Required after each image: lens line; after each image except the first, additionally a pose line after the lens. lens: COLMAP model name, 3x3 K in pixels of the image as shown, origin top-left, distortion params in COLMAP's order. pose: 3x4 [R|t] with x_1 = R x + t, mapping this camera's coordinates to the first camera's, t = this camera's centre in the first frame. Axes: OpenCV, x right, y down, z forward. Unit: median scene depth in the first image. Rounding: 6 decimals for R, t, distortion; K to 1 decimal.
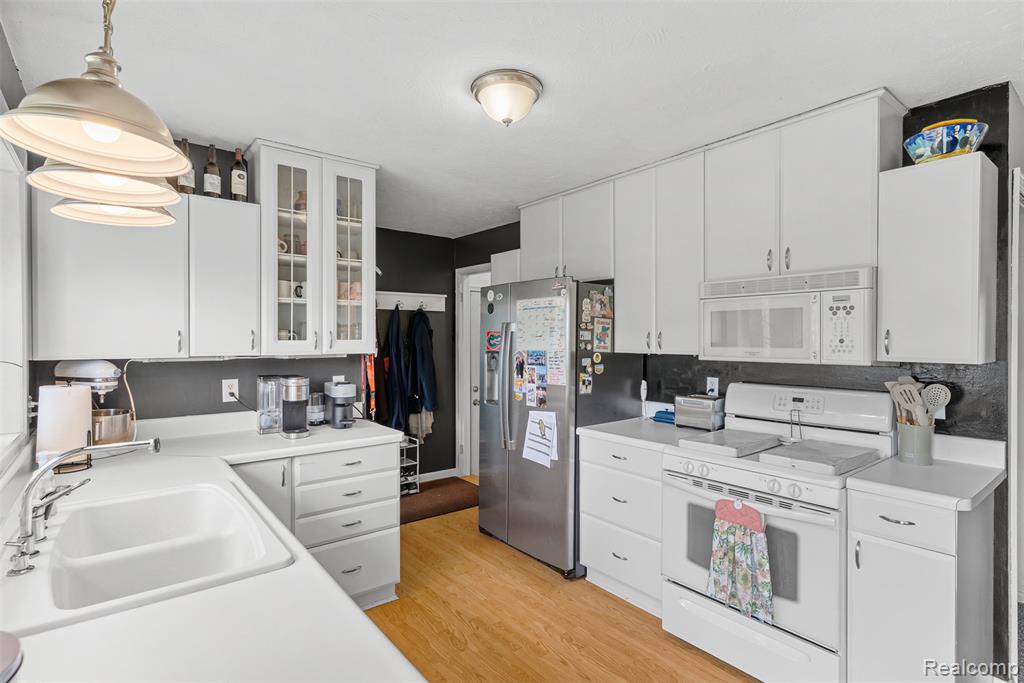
lens RADIAL K [[501.9, 0, 511.9], [0, 501.9, 343.6], [0, 0, 1]] dist [0.000307, 0.000238]
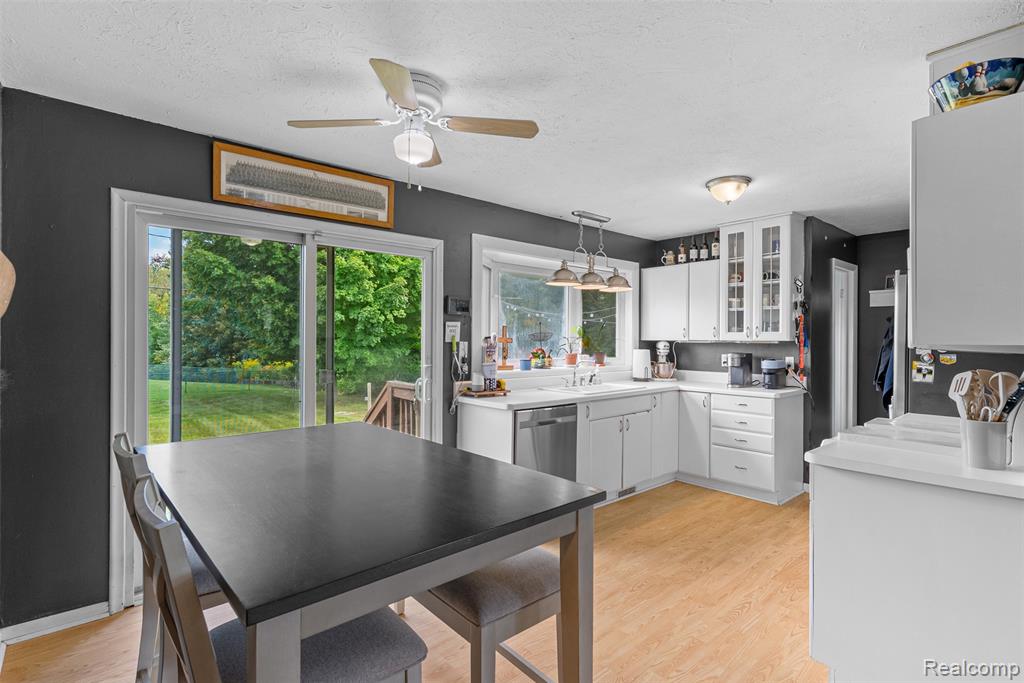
lens RADIAL K [[495.1, 0, 508.6], [0, 495.1, 338.3], [0, 0, 1]] dist [-0.002252, 0.000106]
pose [[0.046539, -0.000016, -0.998916, 1.186058], [-0.015962, 0.999872, -0.000760, 0.027645], [0.998789, 0.015980, 0.046532, 0.126883]]
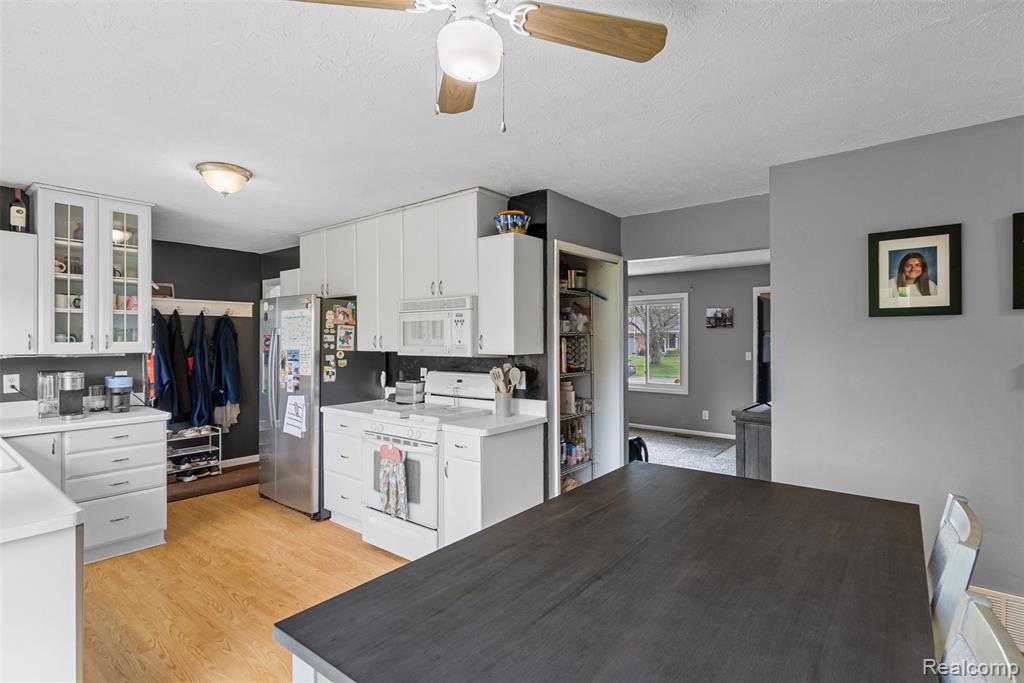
lens RADIAL K [[498.3, 0, 512.0], [0, 498.3, 341.5], [0, 0, 1]] dist [-0.004768, -0.000261]
pose [[0.974862, -0.002236, 0.222798, 0.350375], [0.004045, 0.999962, -0.007665, 0.005499], [-0.222772, 0.008374, 0.974835, -0.437850]]
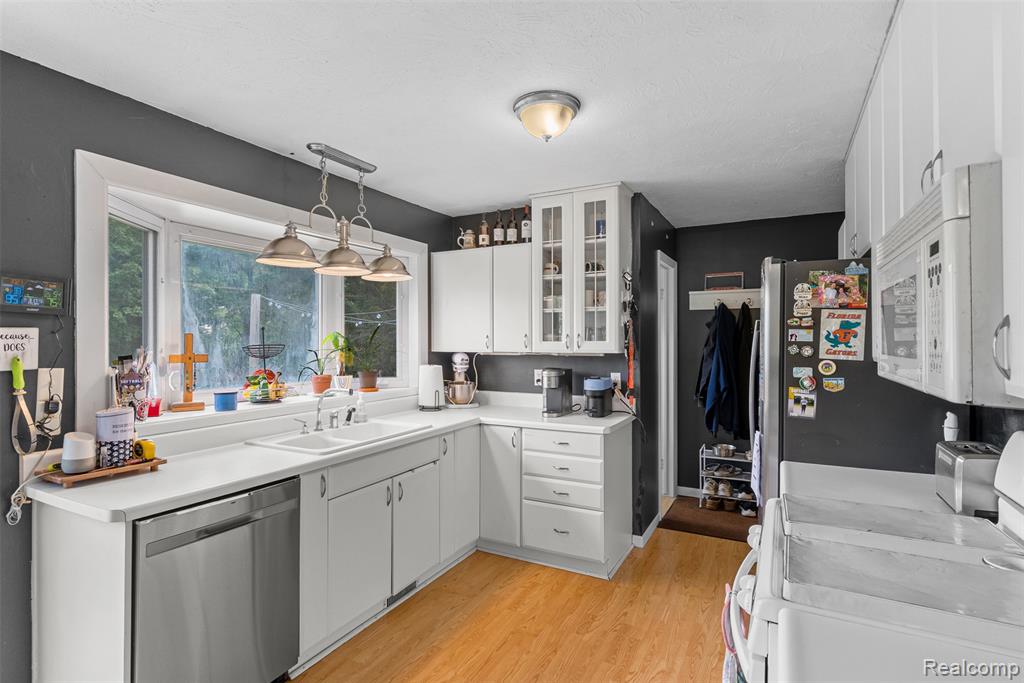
lens RADIAL K [[512.1, 0, 512.0], [0, 512.1, 341.5], [0, 0, 1]] dist [0.002184, 0.000118]
pose [[0.407884, 0.001705, -0.913032, 0.691295], [-0.008790, 0.999959, -0.002060, -0.002303], [0.912991, 0.008866, 0.407883, 0.350993]]
